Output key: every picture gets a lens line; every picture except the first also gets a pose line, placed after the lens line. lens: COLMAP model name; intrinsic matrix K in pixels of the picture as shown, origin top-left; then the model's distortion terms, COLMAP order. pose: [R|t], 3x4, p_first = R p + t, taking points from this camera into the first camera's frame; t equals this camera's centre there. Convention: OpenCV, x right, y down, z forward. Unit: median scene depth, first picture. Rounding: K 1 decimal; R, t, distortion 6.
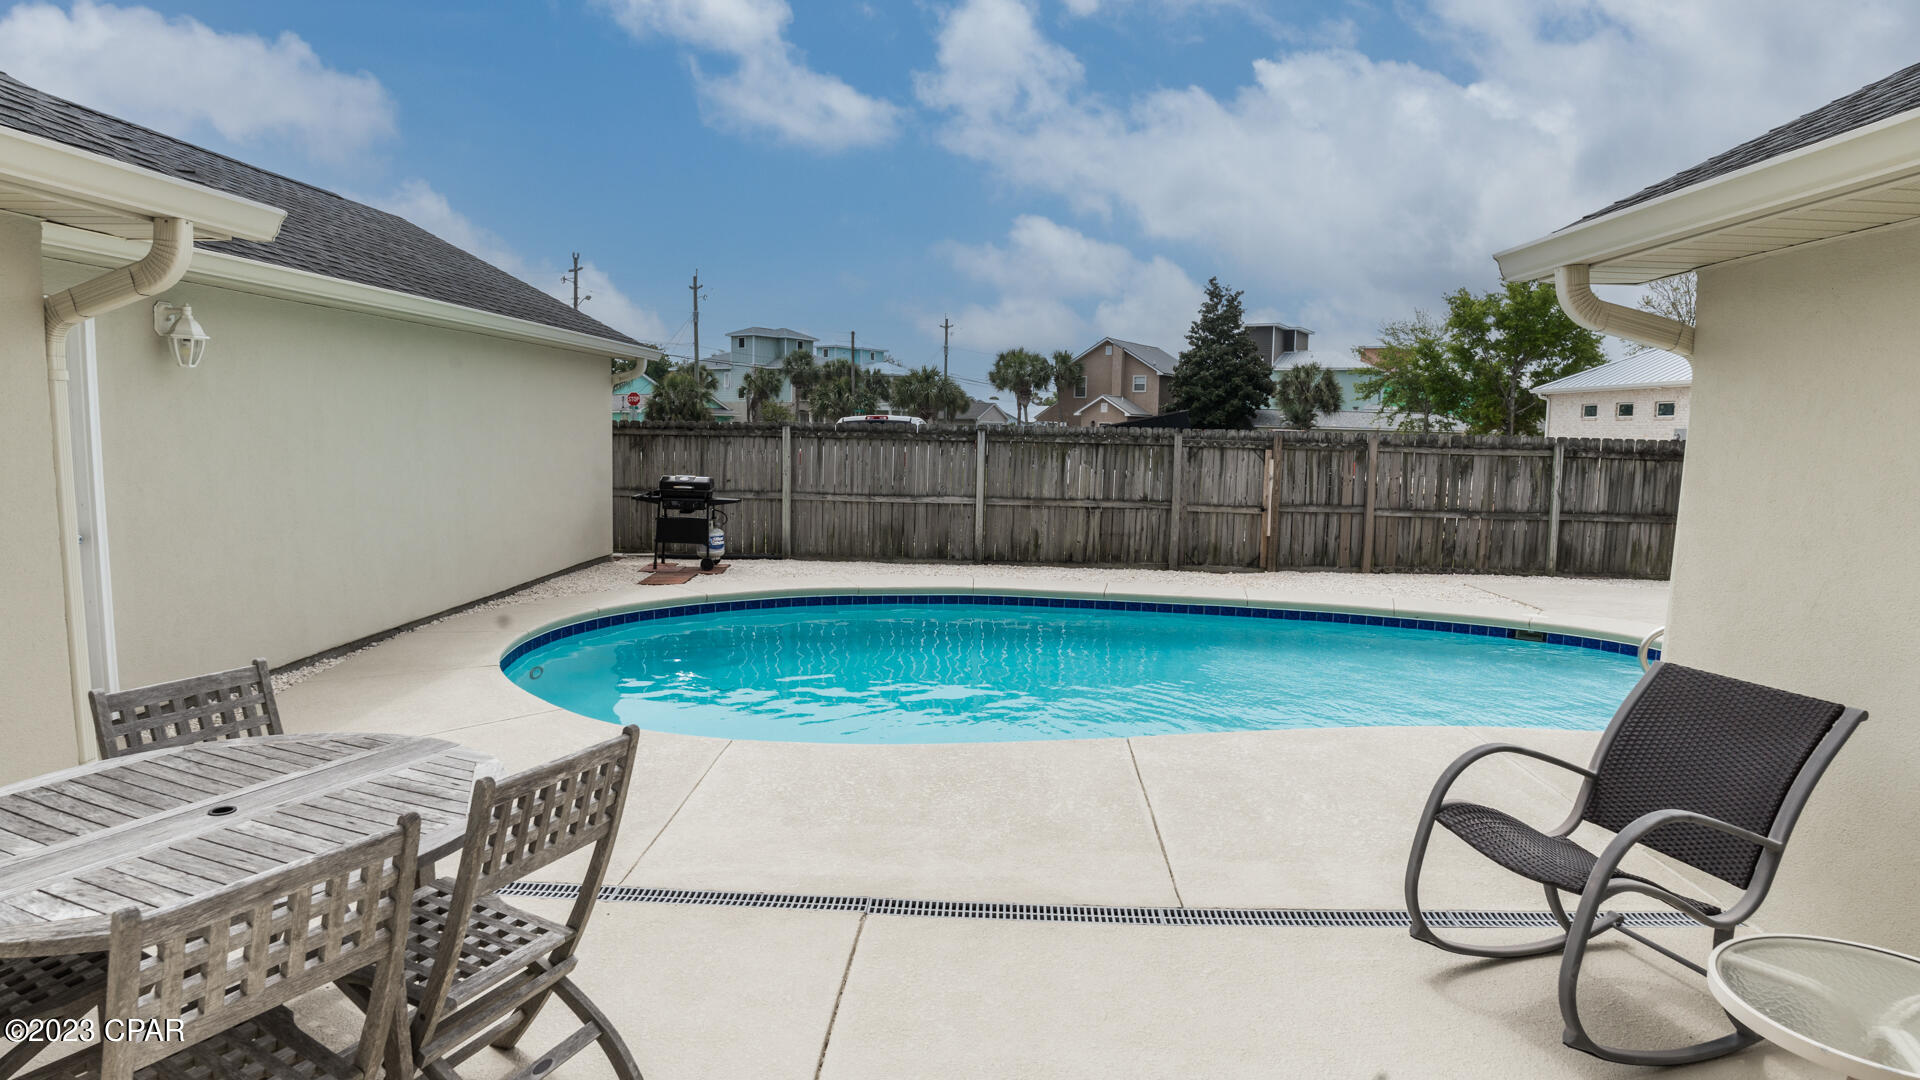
lens RADIAL K [[1044.2, 0, 963.5], [0, 1044.2, 546.2], [0, 0, 1]] dist [-0.061583, 0.008137]
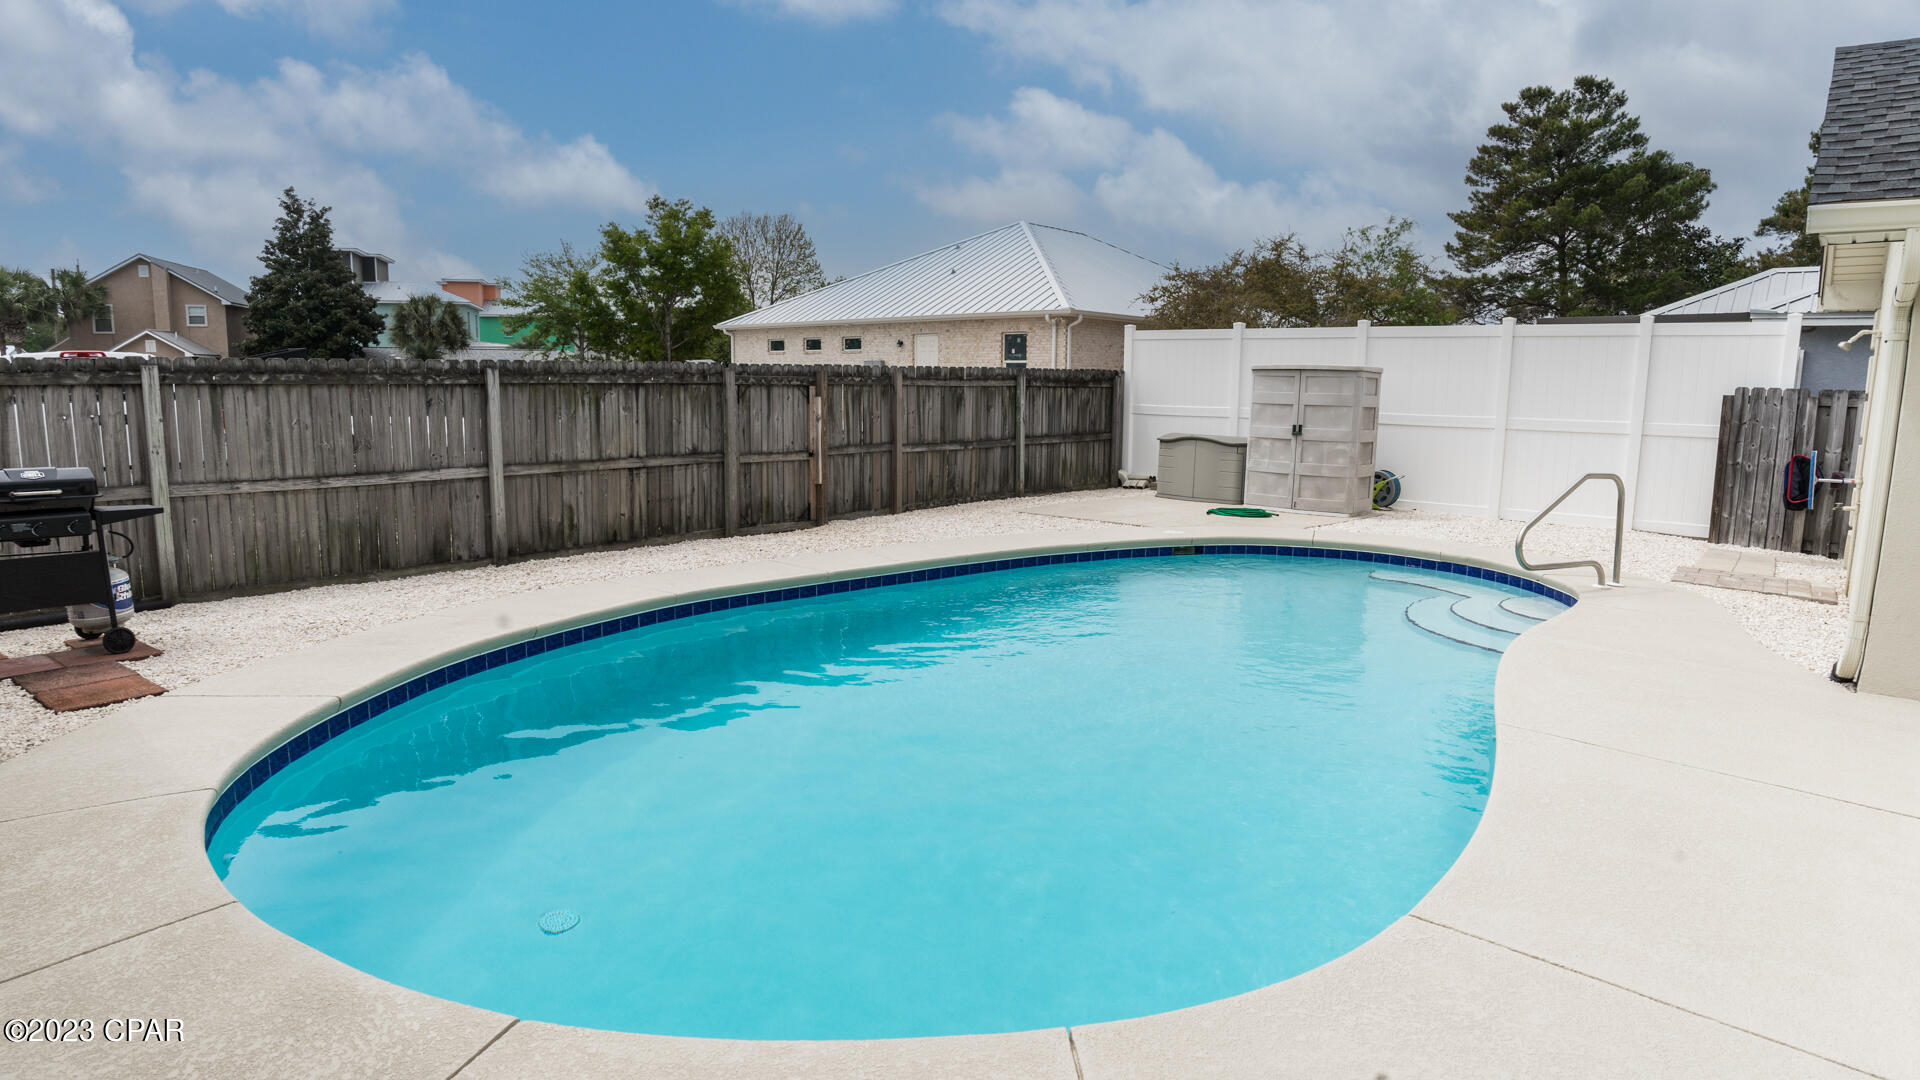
lens RADIAL K [[1044.2, 0, 959.3], [0, 1044.2, 543.1], [0, 0, 1]] dist [-0.061583, 0.008137]
pose [[0.645886, -0.131972, 0.751940, -0.300867], [0.089620, 0.991242, 0.096992, -0.034985], [-0.758155, 0.004743, 0.652057, 0.327828]]
